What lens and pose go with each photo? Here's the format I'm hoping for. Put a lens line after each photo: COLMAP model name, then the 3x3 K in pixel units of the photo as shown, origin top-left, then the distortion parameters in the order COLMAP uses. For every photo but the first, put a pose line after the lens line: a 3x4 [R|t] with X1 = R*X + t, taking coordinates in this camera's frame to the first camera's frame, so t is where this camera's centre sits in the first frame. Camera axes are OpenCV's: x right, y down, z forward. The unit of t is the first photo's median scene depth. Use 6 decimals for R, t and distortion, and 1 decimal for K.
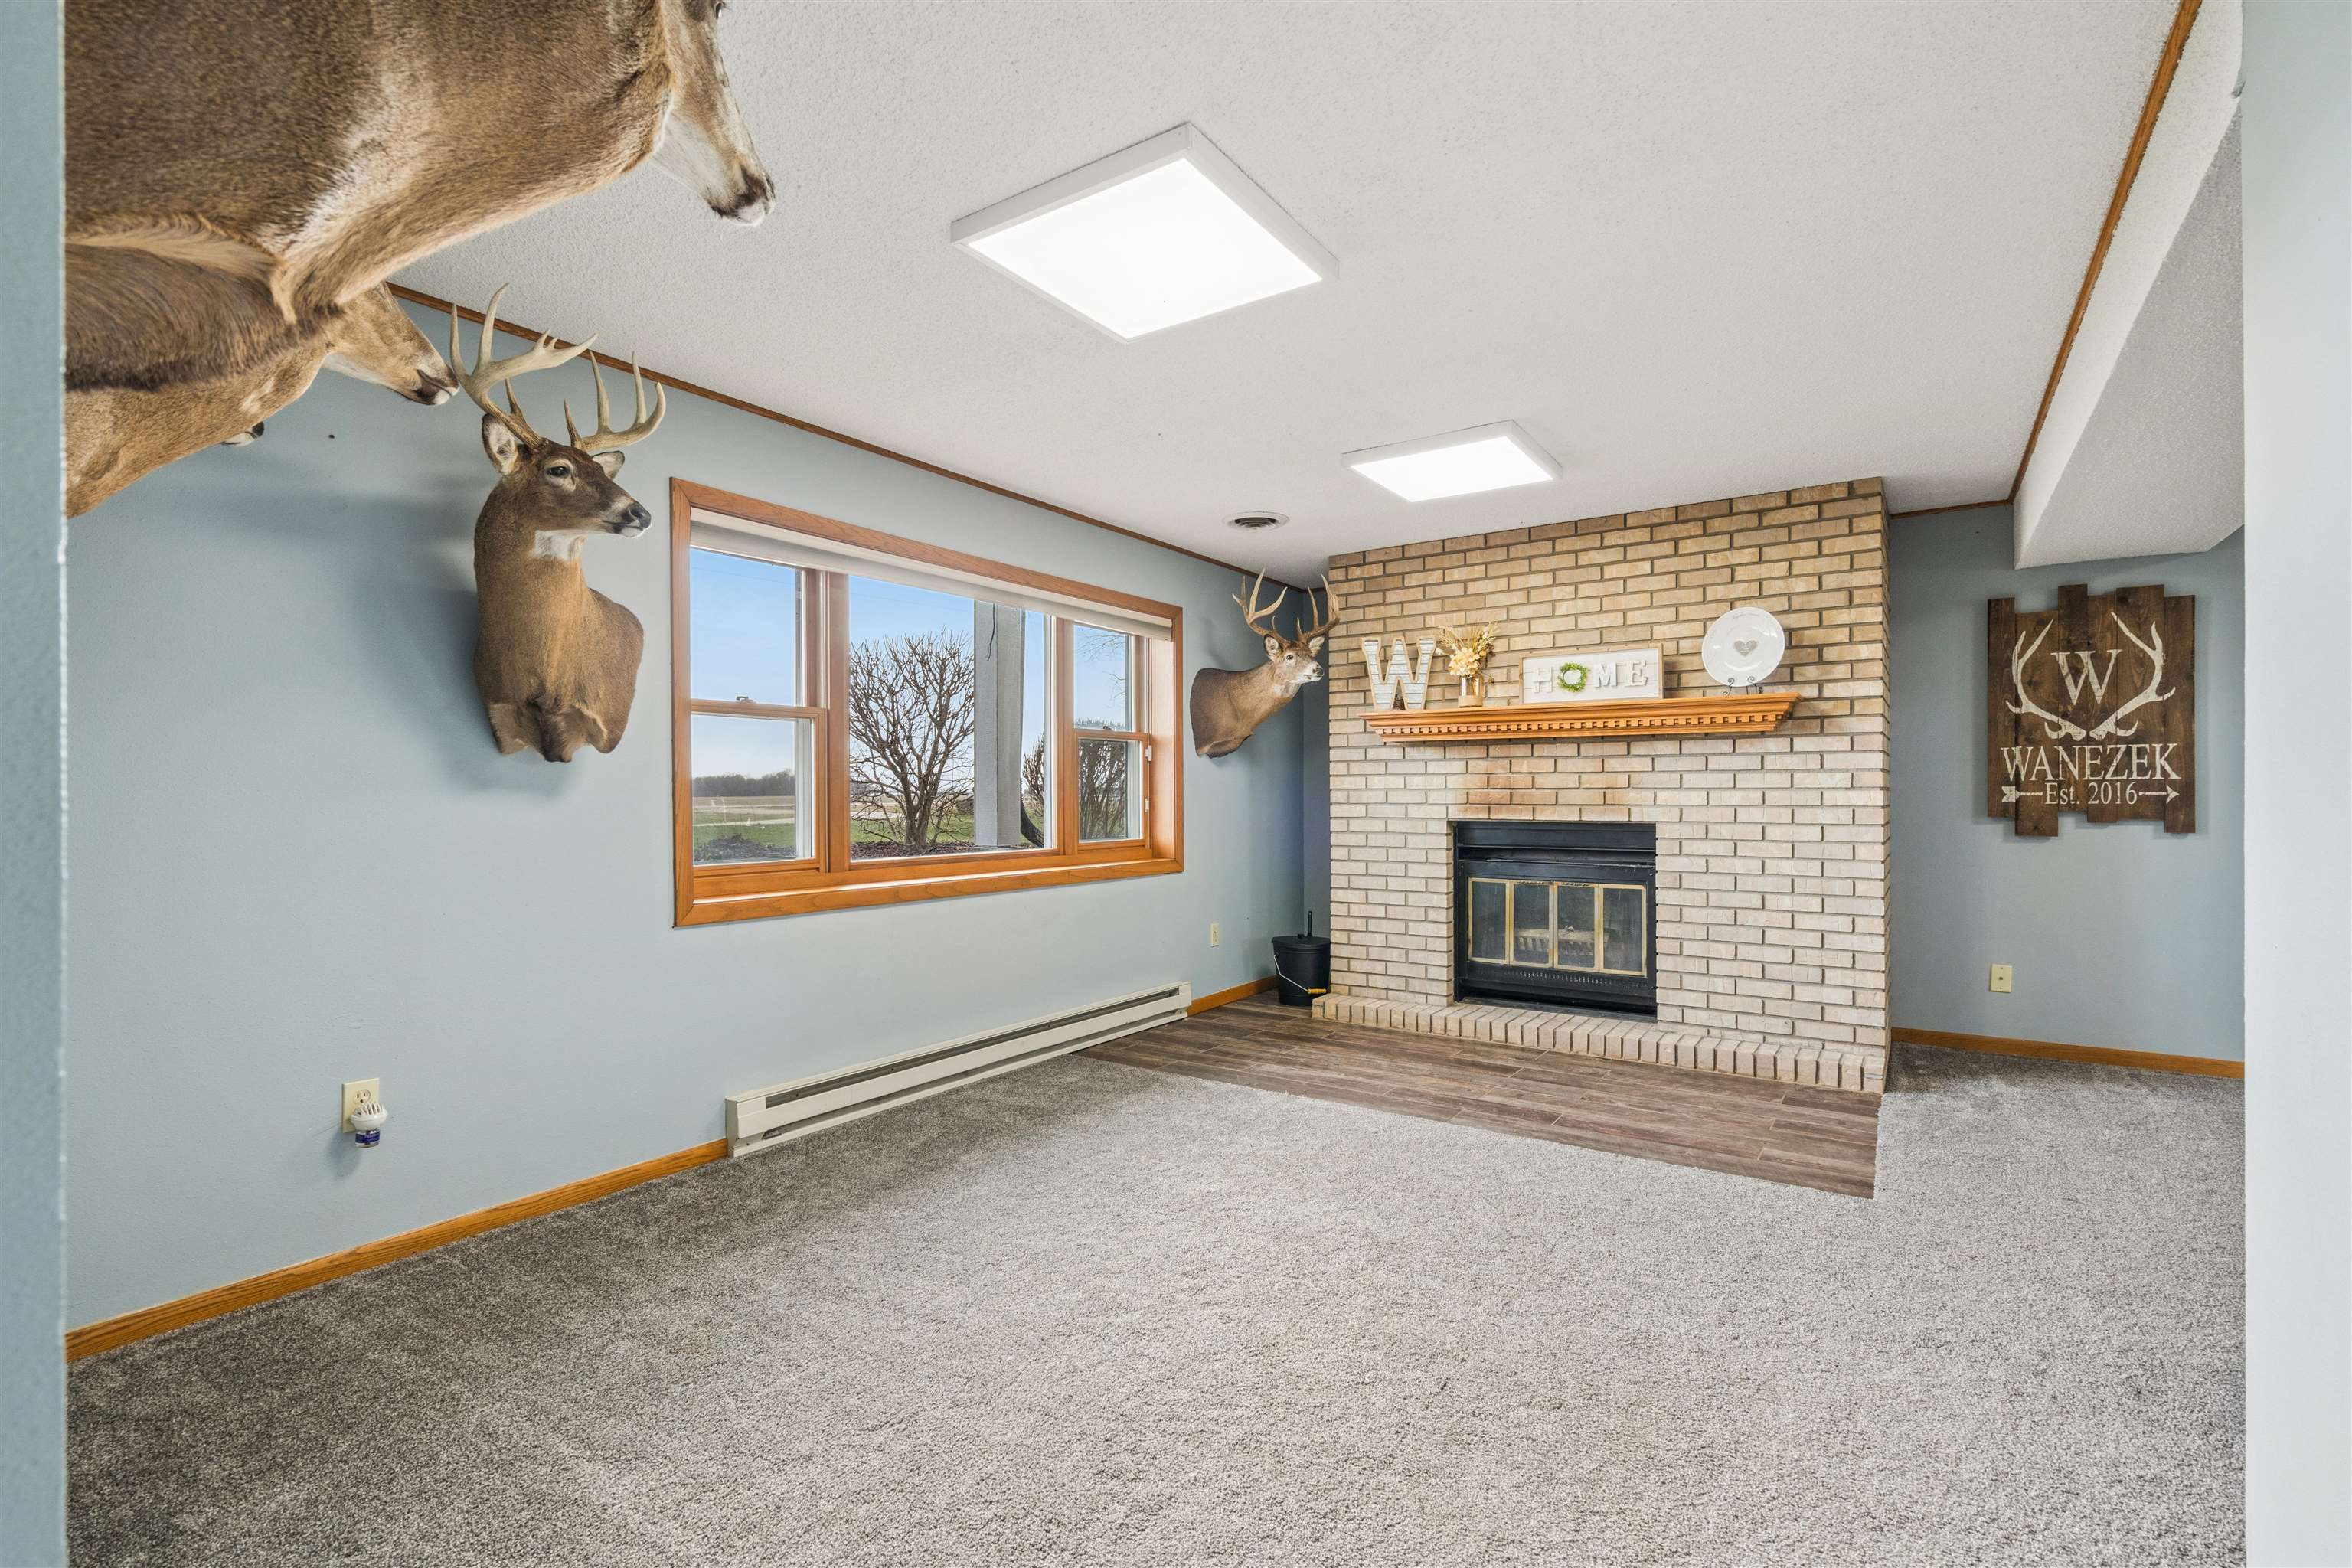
lens RADIAL K [[1059.6, 0, 1179.3], [0, 1059.6, 788.2], [0, 0, 1]] dist [-0.001831, 0.001207]
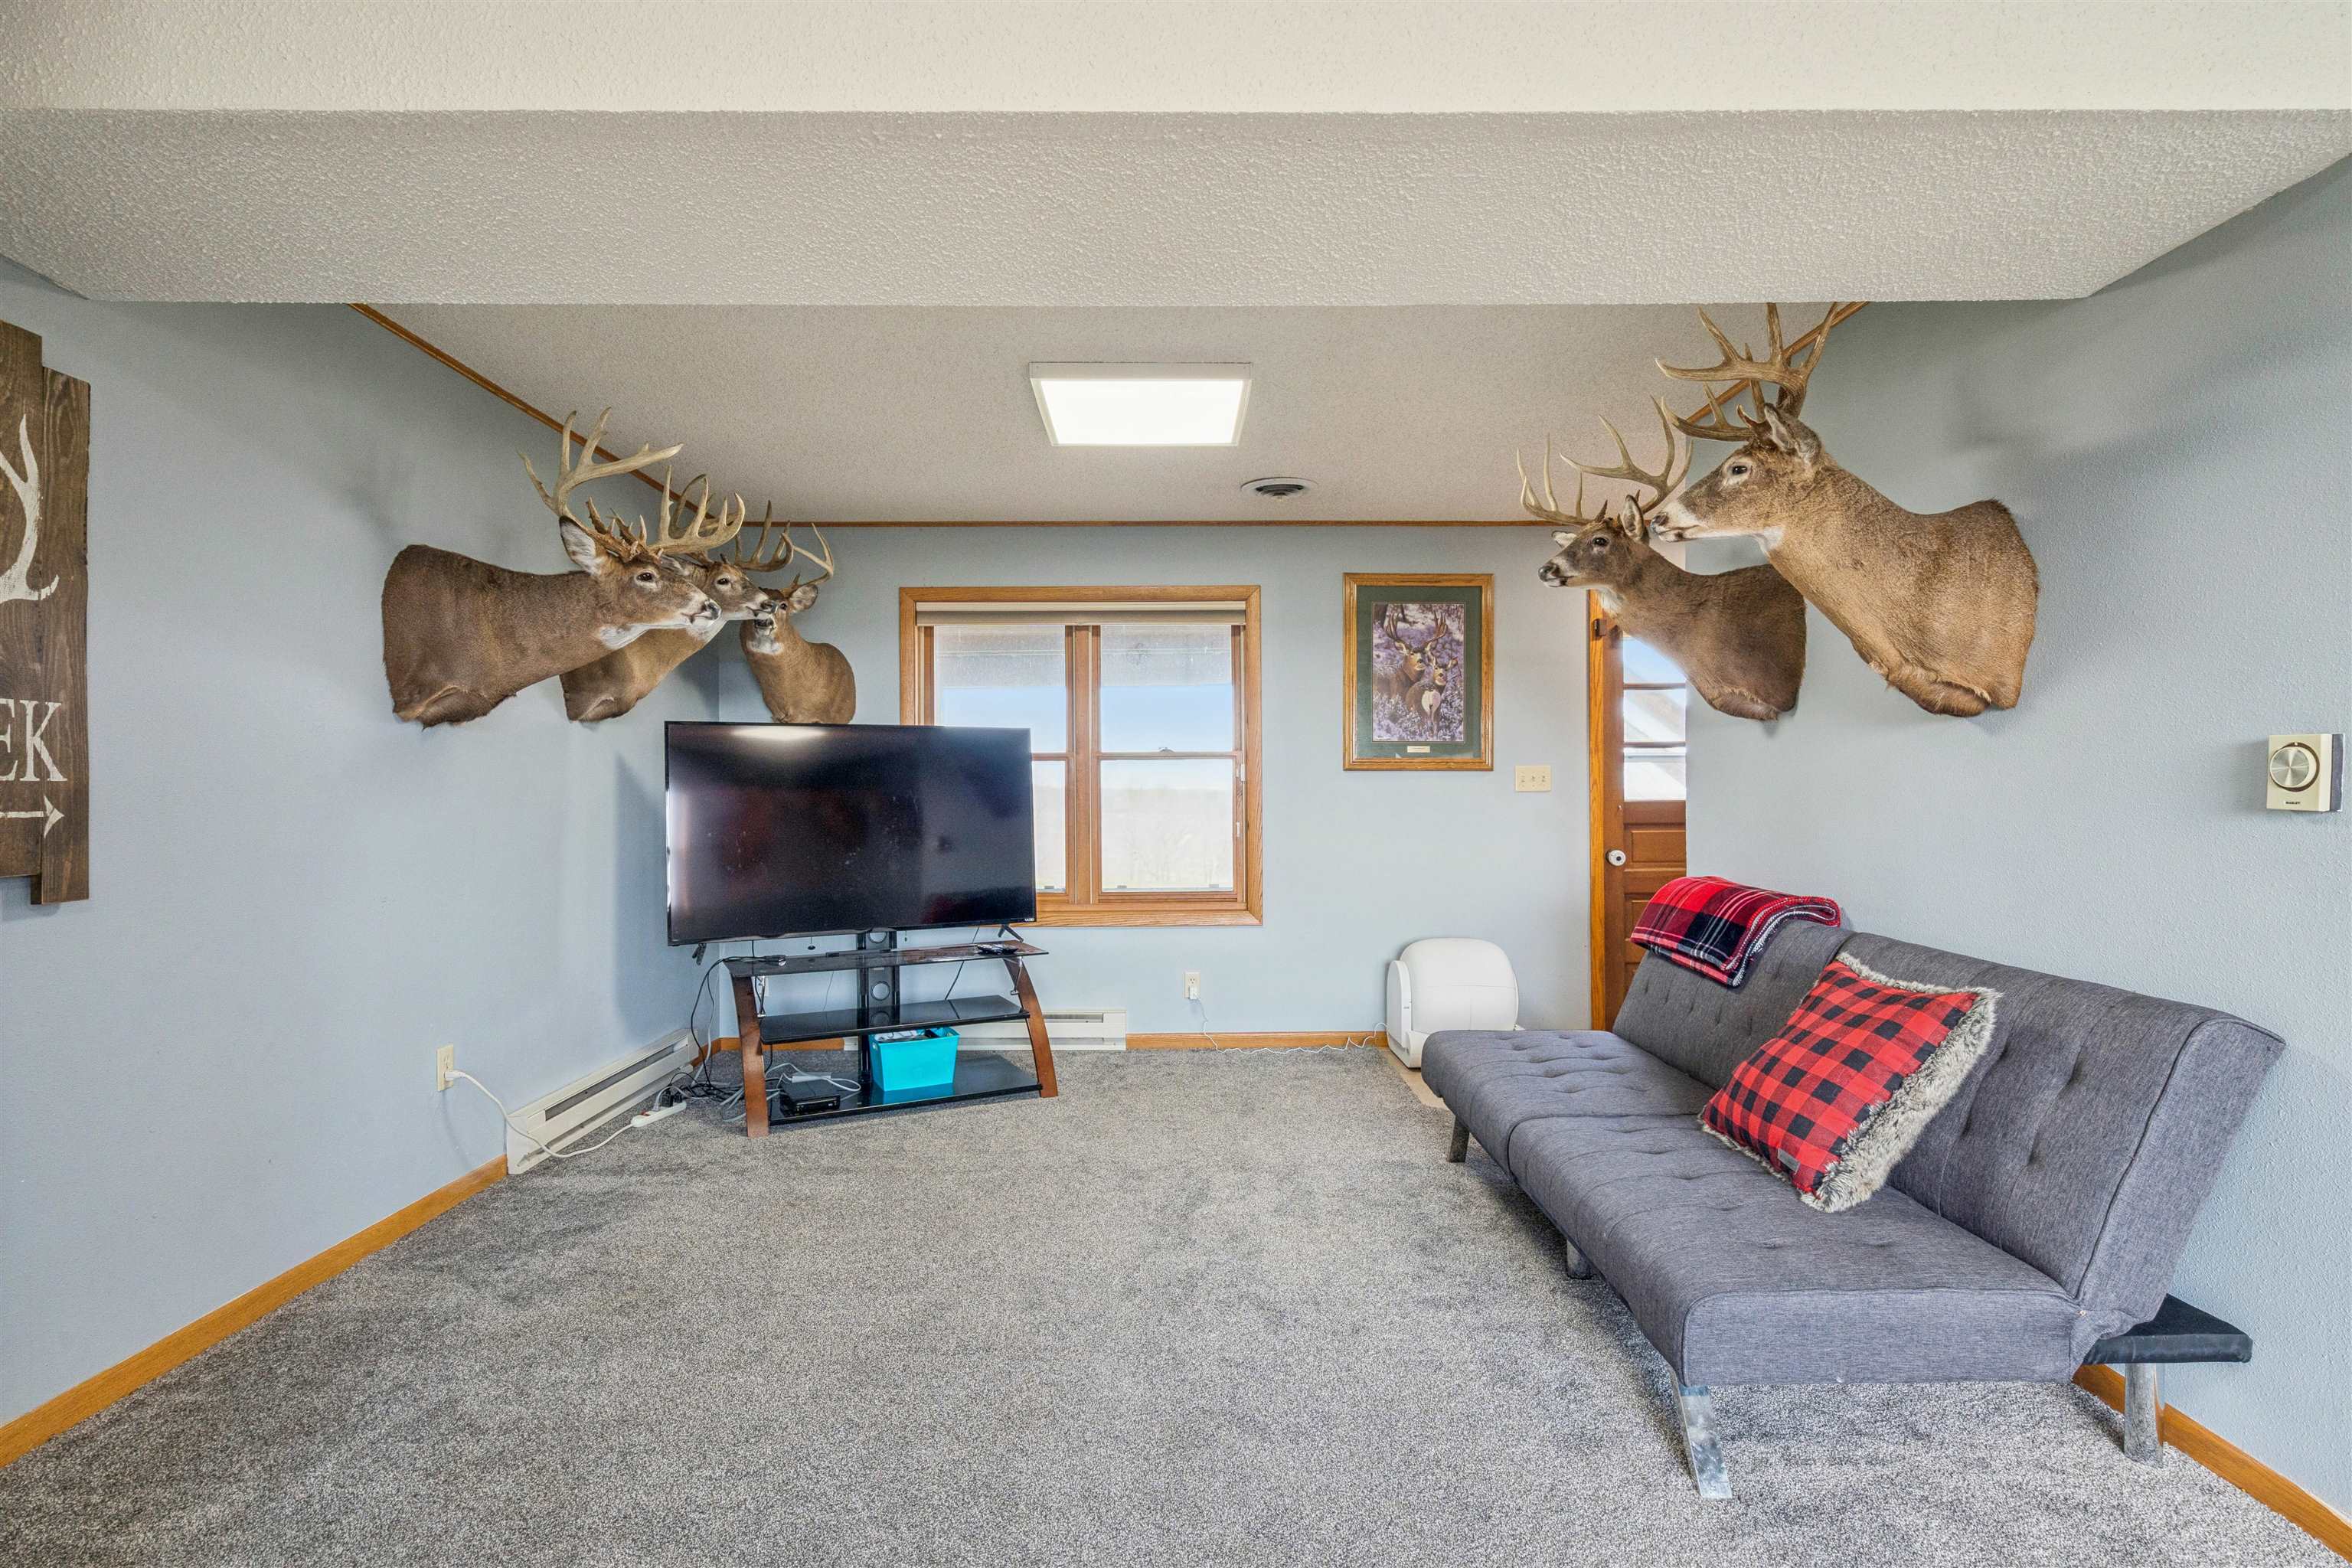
lens RADIAL K [[1135.1, 0, 1176.0], [0, 1135.1, 784.0], [0, 0, 1]] dist [0.002441, 0.000751]
pose [[-0.566301, 0.009592, 0.824143, 0.267338], [0.004955, 0.999954, -0.008233, -0.001454], [-0.824184, -0.000579, -0.566322, 0.845836]]
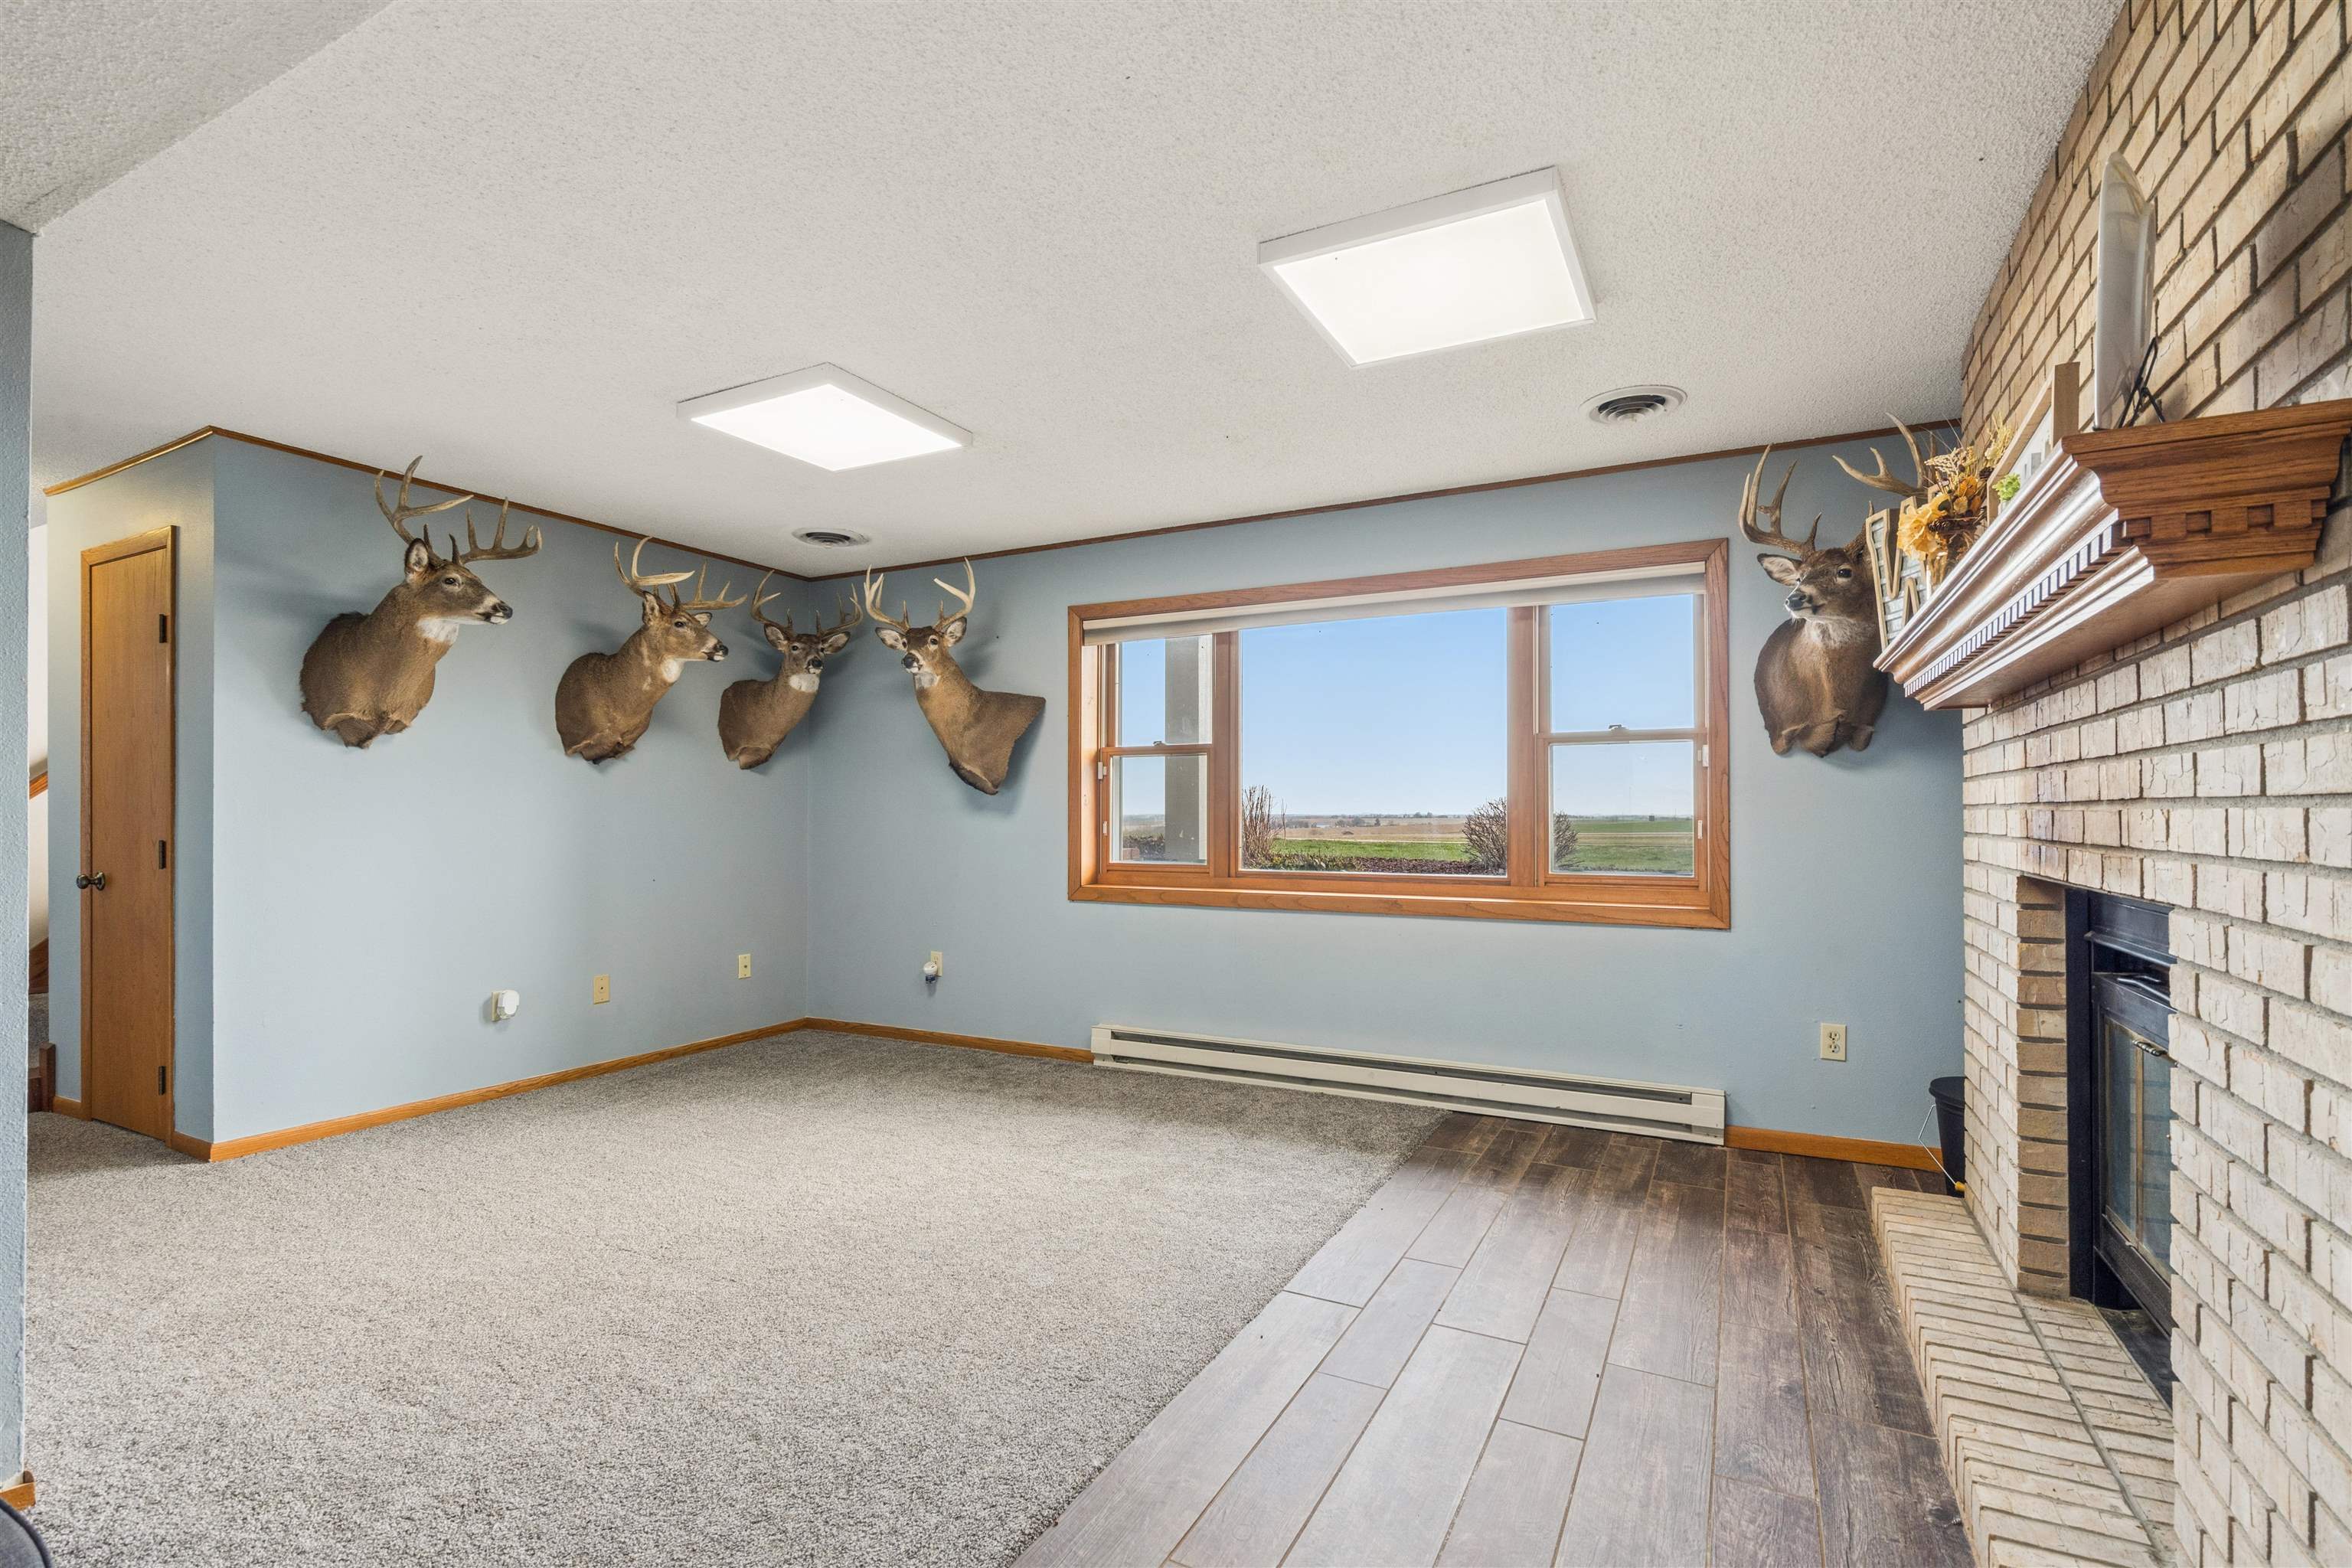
lens RADIAL K [[1070.5, 0, 1186.0], [0, 1070.5, 805.8], [0, 0, 1]] dist [-0.000101, 0.000577]
pose [[0.125517, -0.004864, -0.992080, 0.772182], [0.005524, 0.999976, -0.004204, 0.001794], [0.992076, -0.004953, 0.125540, 0.698198]]
